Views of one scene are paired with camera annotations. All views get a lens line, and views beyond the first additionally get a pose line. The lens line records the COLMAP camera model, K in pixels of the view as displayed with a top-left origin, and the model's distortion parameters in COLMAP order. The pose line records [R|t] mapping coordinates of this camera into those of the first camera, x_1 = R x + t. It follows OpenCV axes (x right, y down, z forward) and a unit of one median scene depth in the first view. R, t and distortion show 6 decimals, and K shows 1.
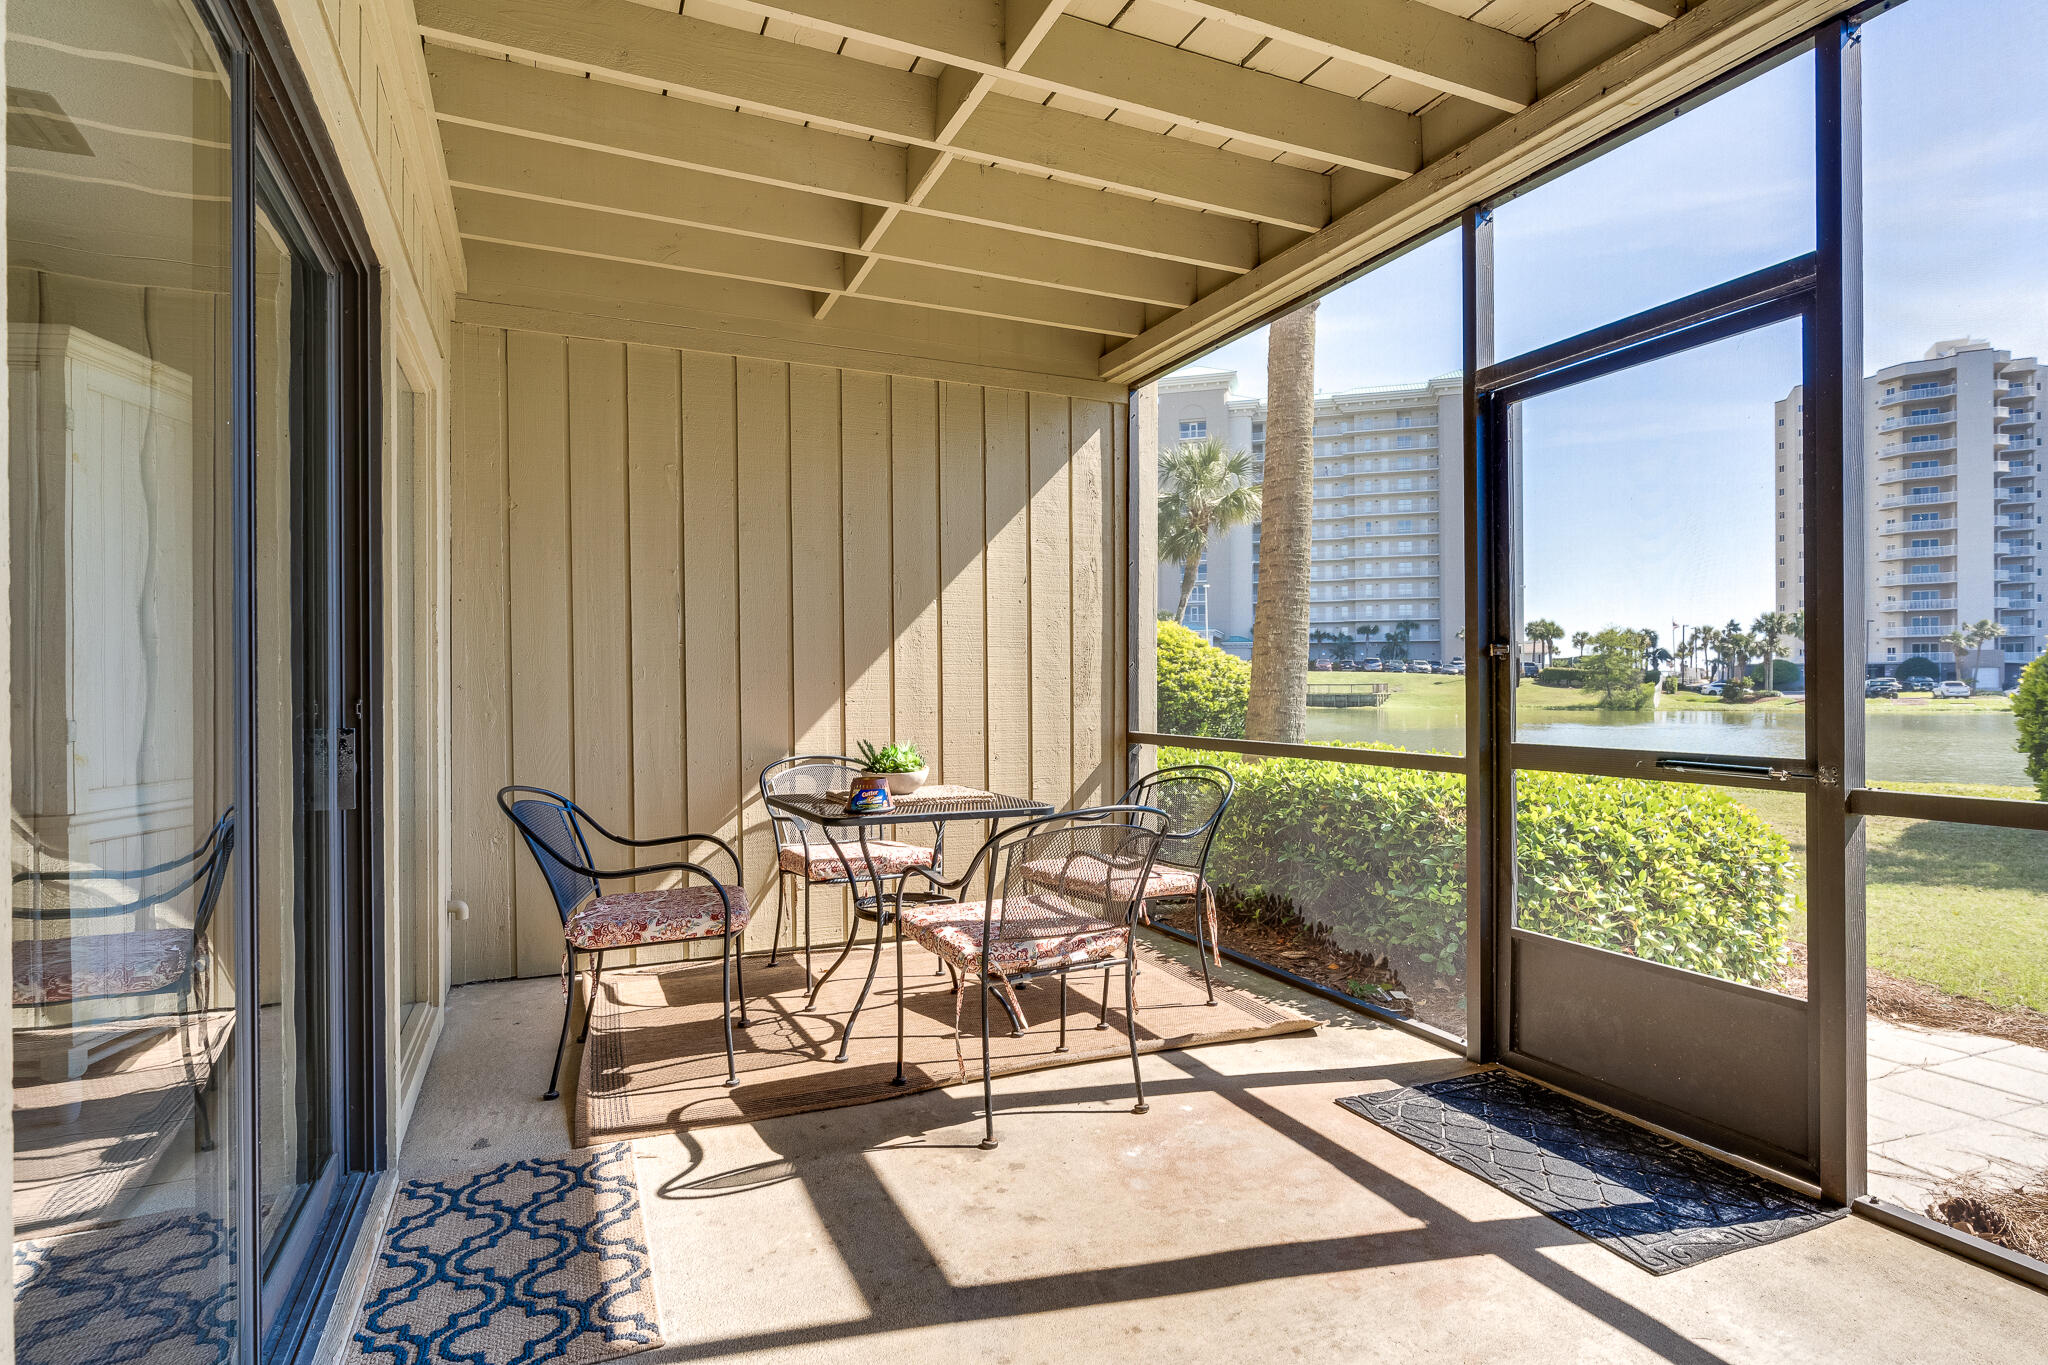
lens RADIAL K [[1048.1, 0, 1014.1], [0, 1048.1, 685.3], [0, 0, 1]] dist [0.003113, 0.000078]
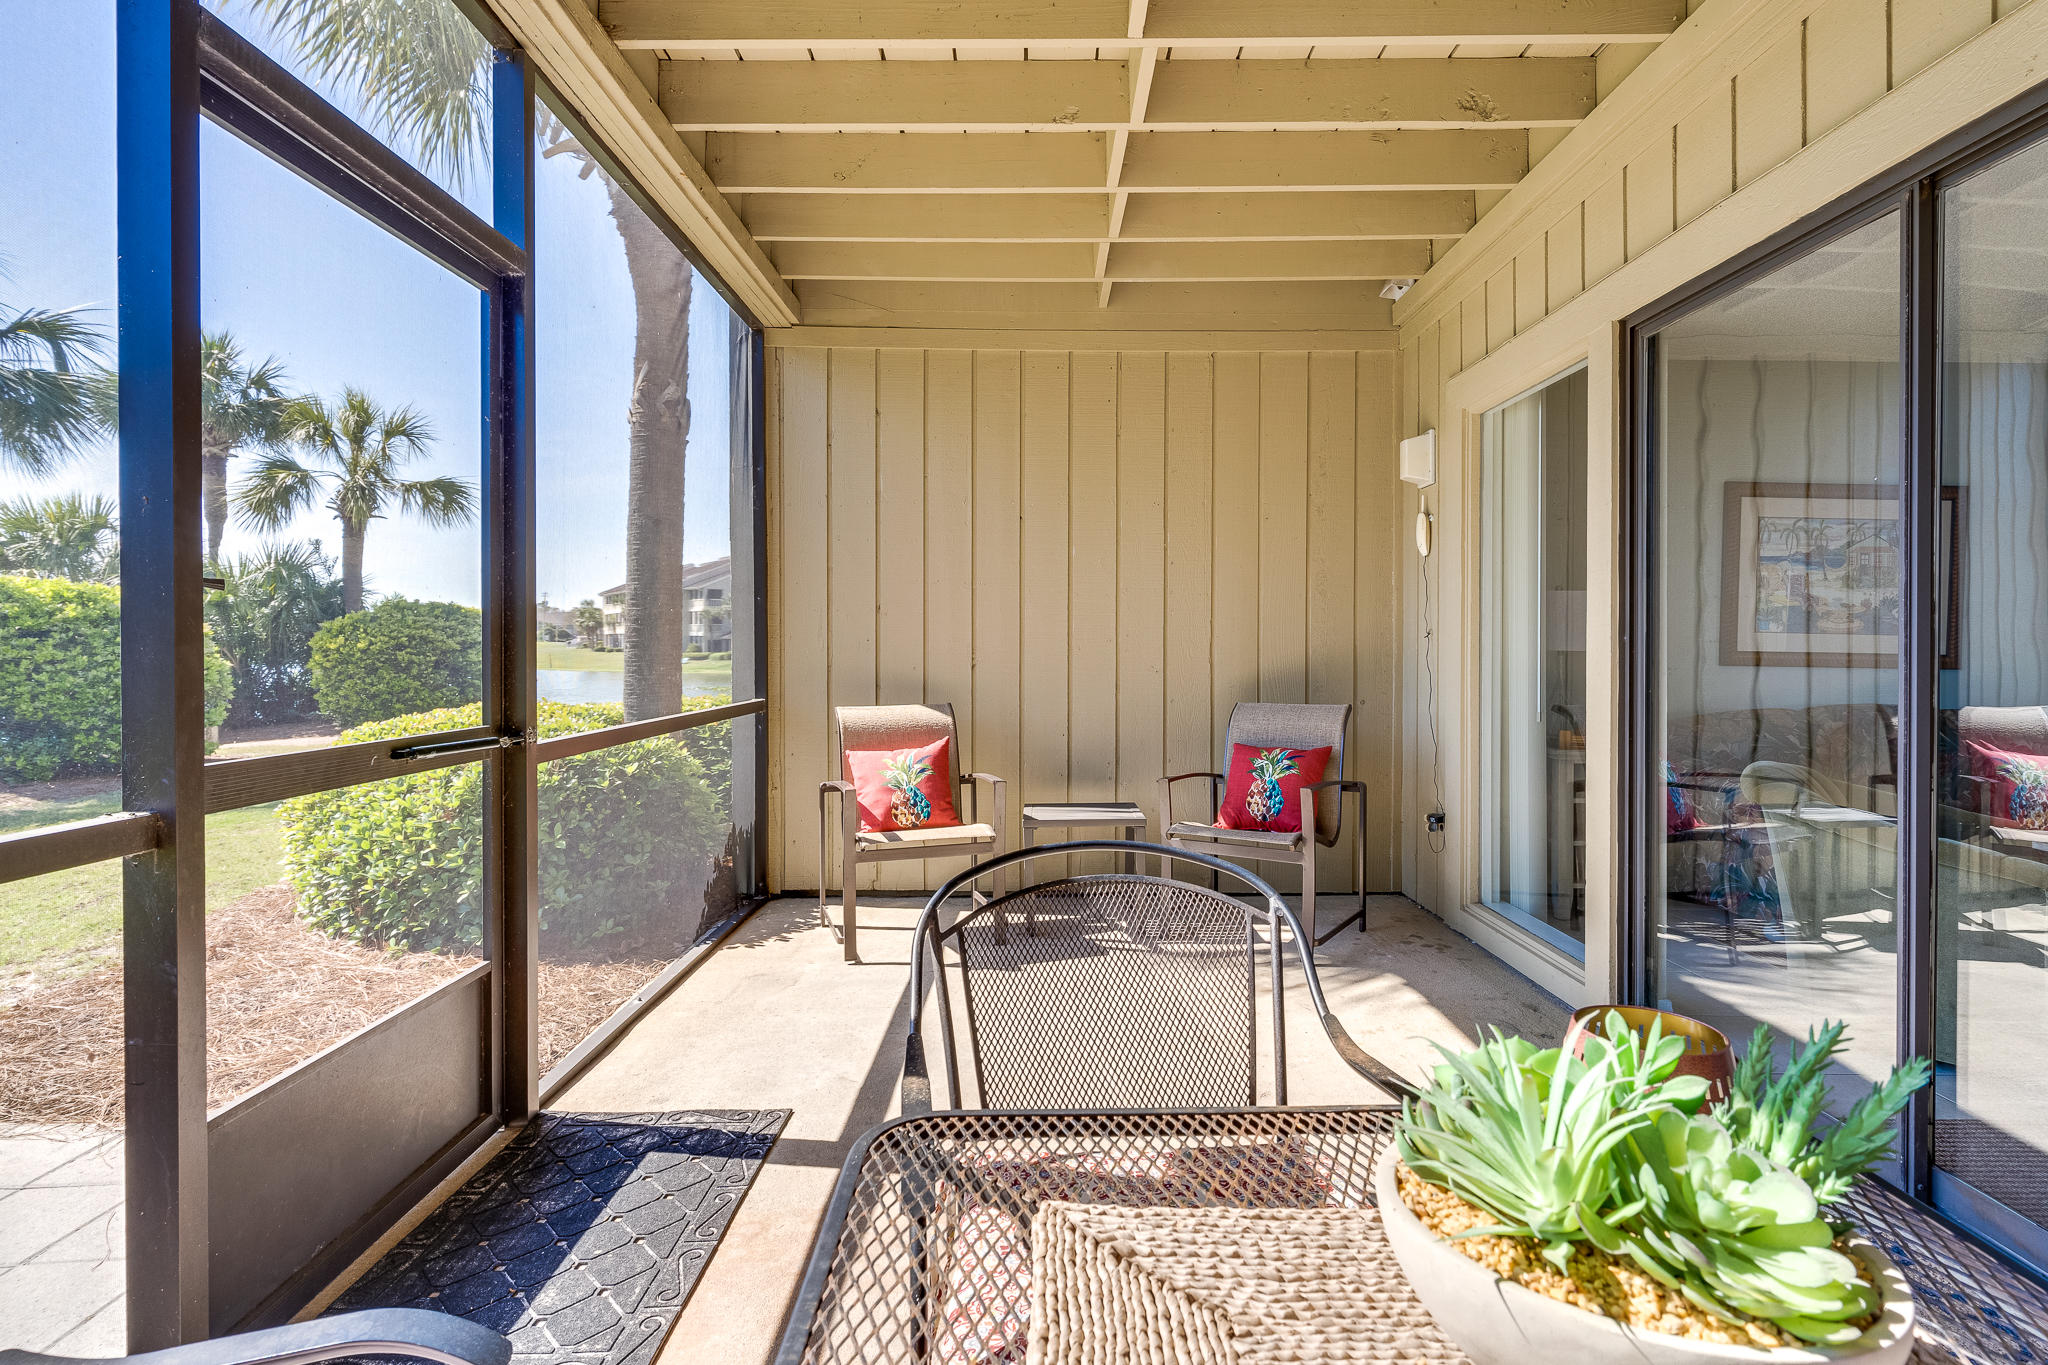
lens RADIAL K [[1048.1, 0, 1024.3], [0, 1048.1, 669.4], [0, 0, 1]] dist [0.003113, 0.000078]
pose [[-0.916867, -0.009755, 0.399073, -0.137616], [-0.001710, 0.999788, 0.020509, -0.004641], [-0.399189, 0.018122, -0.916690, 1.831464]]
